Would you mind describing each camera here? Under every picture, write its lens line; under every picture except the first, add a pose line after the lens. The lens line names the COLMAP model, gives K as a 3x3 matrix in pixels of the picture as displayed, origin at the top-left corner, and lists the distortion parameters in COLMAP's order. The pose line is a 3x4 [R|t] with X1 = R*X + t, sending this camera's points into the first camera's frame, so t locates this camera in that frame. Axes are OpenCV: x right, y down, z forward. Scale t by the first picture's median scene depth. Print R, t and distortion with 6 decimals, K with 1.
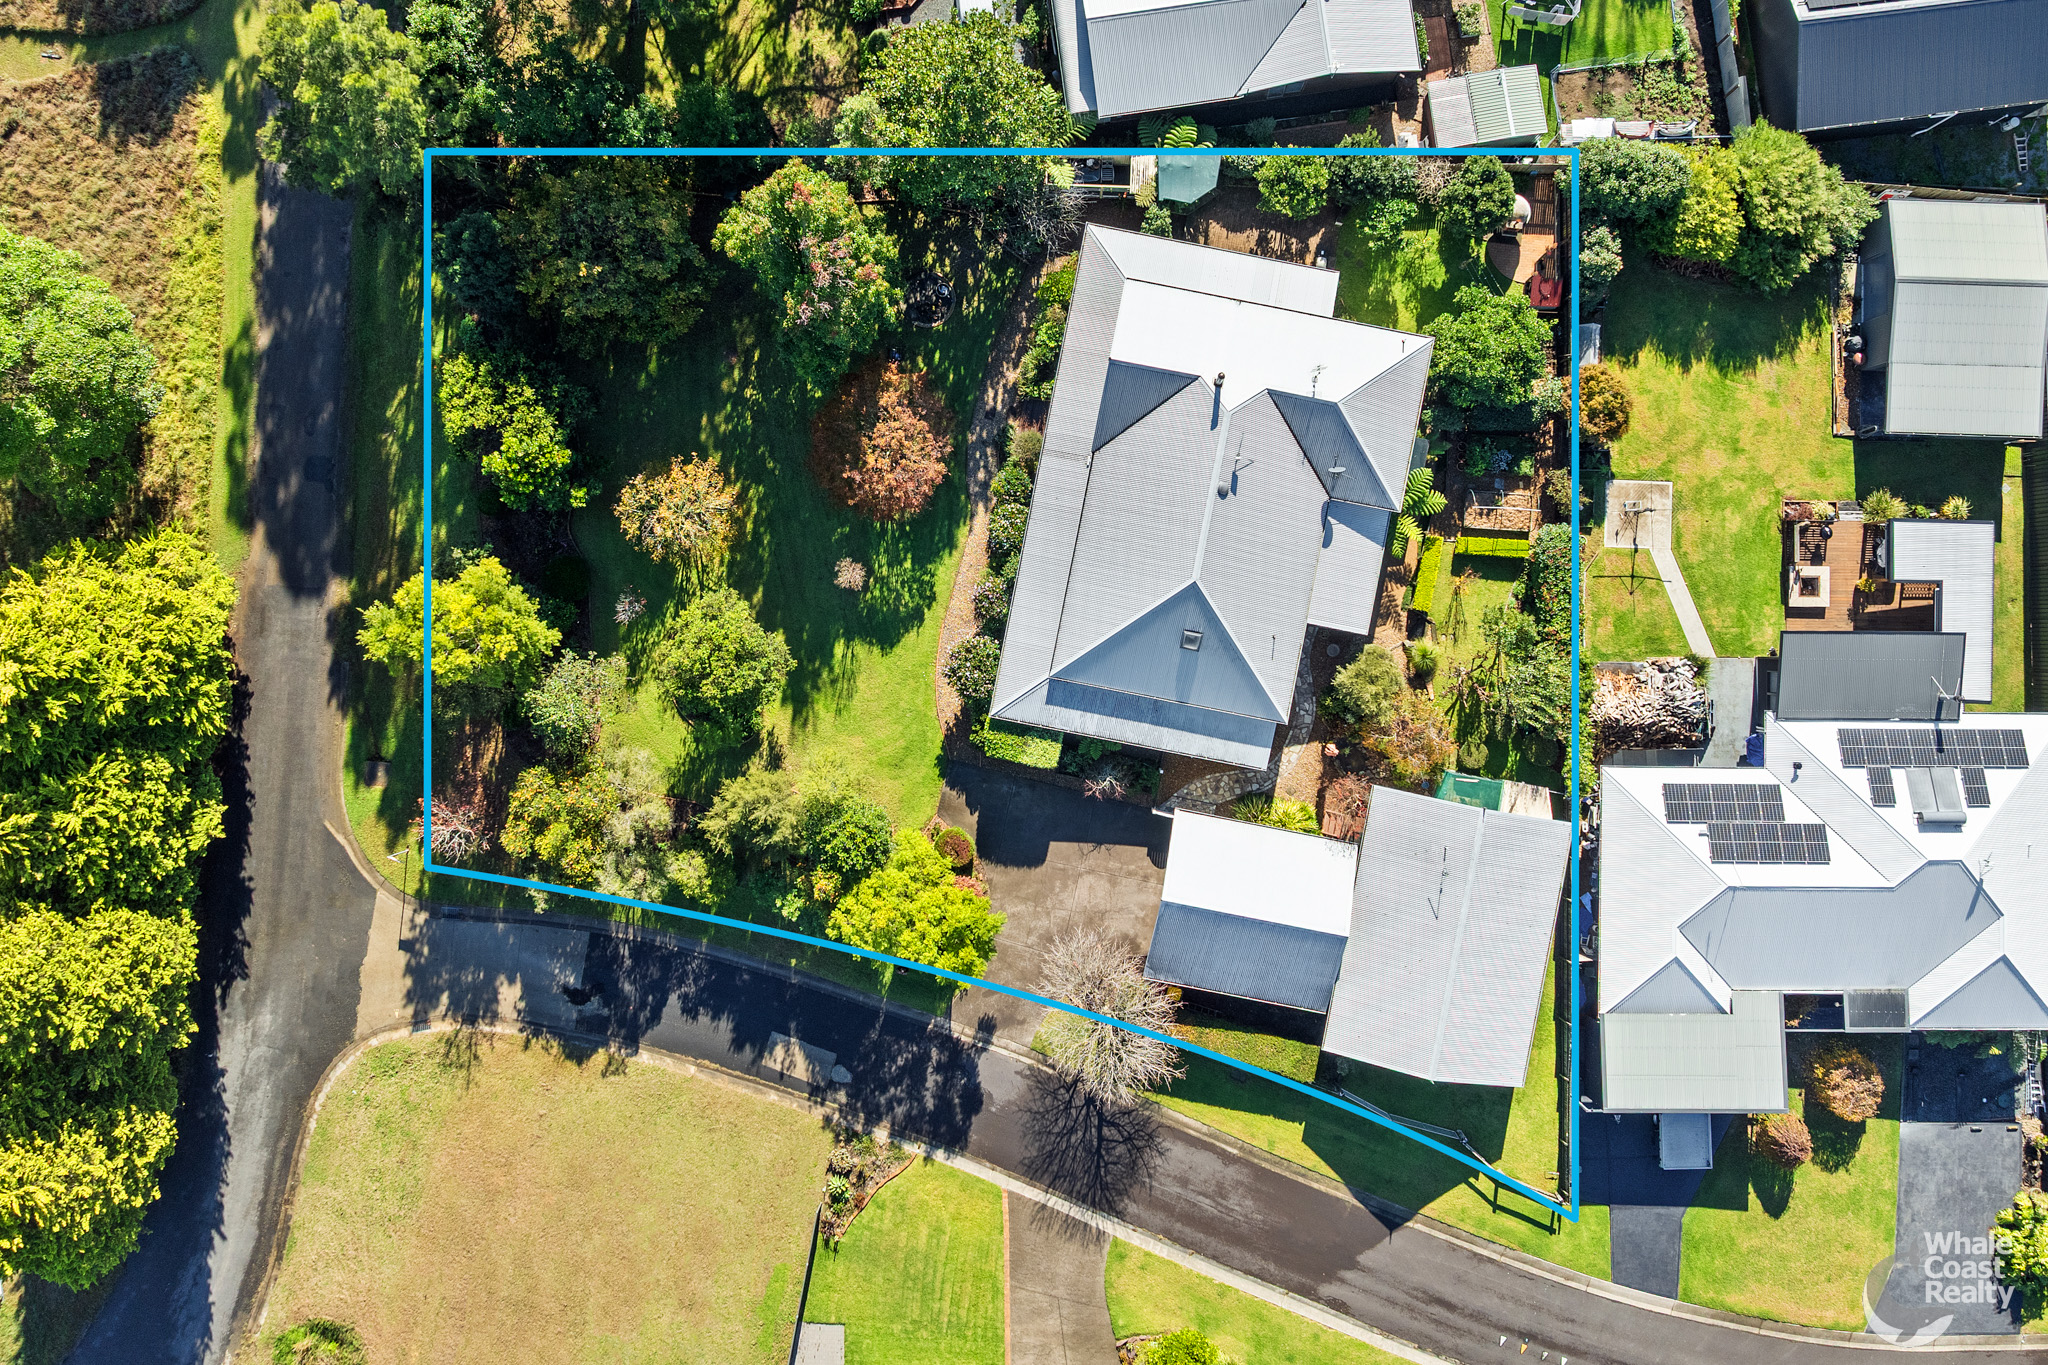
lens RADIAL K [[1437.7, 0, 1024.0], [0, 1437.7, 682.5], [0, 0, 1]] dist [-0.039148, 0.008292]
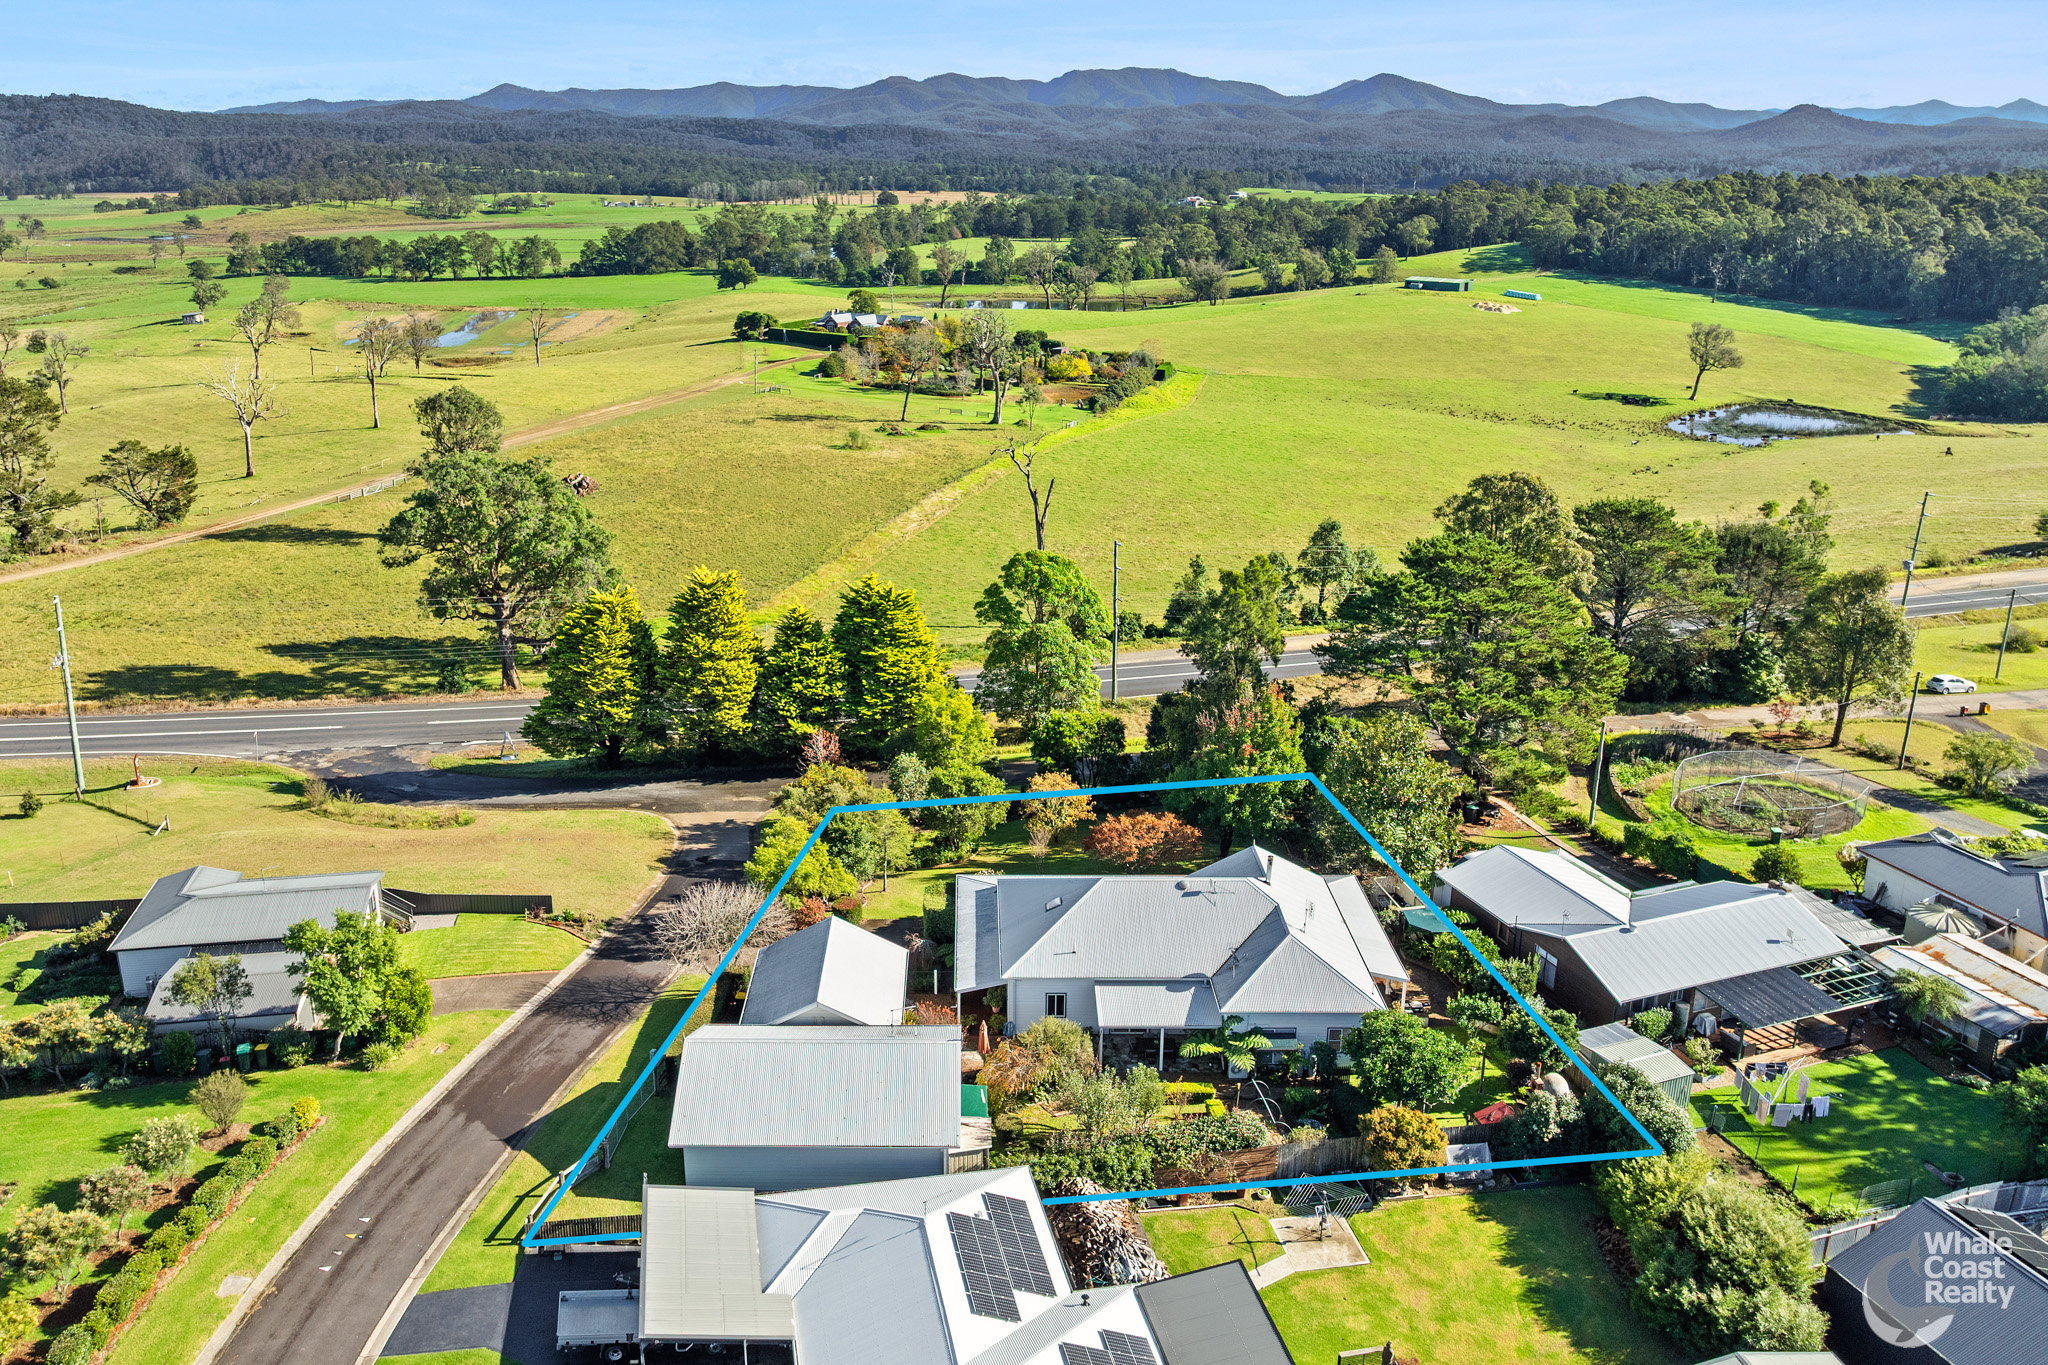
lens RADIAL K [[1437.7, 0, 1024.0], [0, 1437.7, 682.5], [0, 0, 1]] dist [-0.039148, 0.008292]
pose [[0.220188, 0.383601, -0.896865, 1.021892], [-0.975453, 0.083869, -0.203611, 0.205610], [-0.002886, 0.919683, 0.392652, 0.334300]]
